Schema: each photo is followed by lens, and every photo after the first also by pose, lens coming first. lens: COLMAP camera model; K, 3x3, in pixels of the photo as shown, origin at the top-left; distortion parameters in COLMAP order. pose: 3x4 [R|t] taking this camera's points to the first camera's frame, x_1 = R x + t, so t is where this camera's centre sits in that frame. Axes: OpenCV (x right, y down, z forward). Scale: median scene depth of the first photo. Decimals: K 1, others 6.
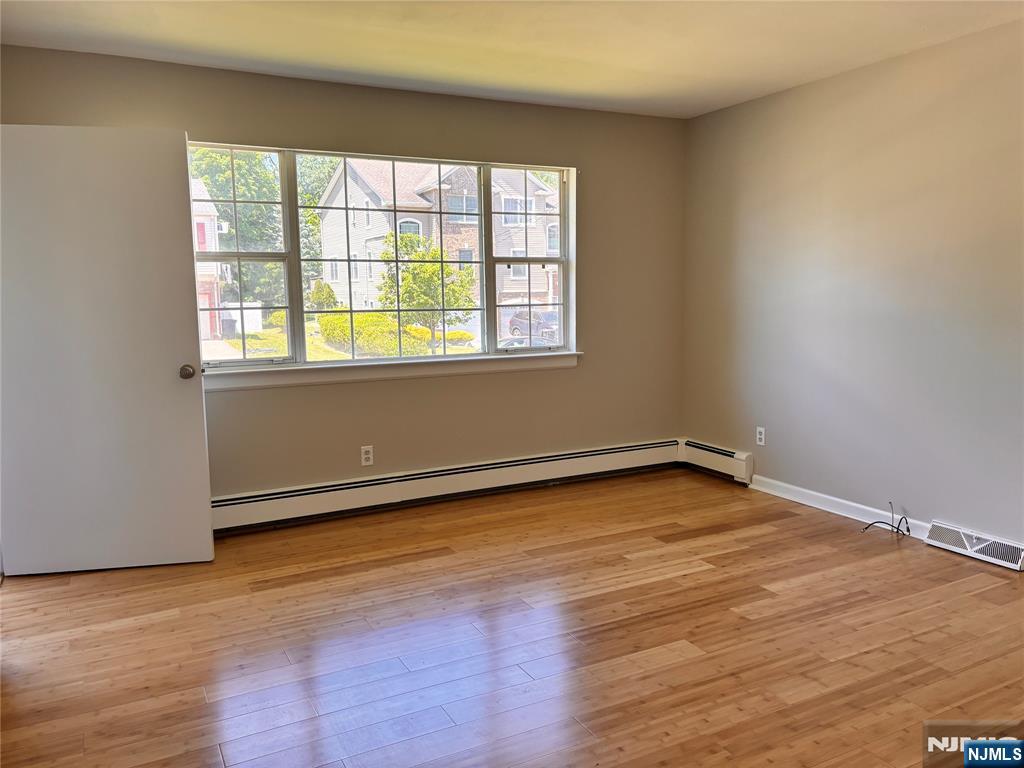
lens RADIAL K [[773.7, 0, 512.0], [0, 773.7, 384.0], [0, 0, 1]] dist [0.065820, -0.066838]
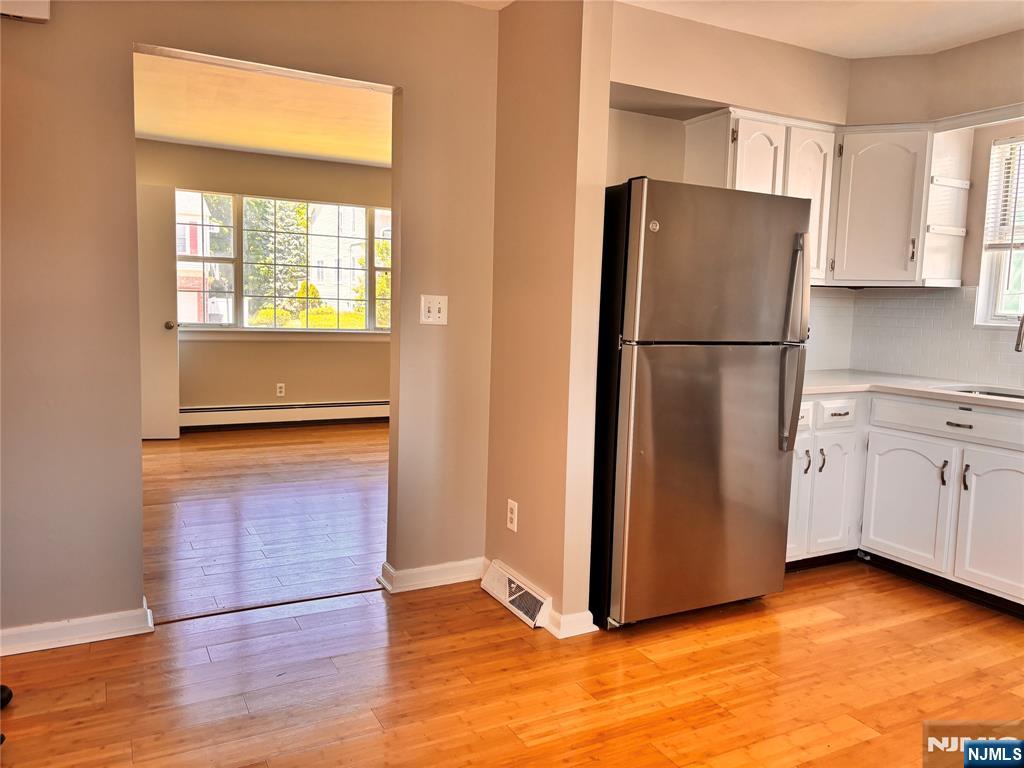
lens RADIAL K [[779.8, 0, 512.0], [0, 779.8, 384.0], [0, 0, 1]] dist [0.003437, 0.002709]
pose [[0.998998, 0.043343, 0.011174, 0.259665], [-0.043193, 0.998978, -0.013352, 0.081924], [-0.011742, 0.012856, 0.999848, -0.572762]]
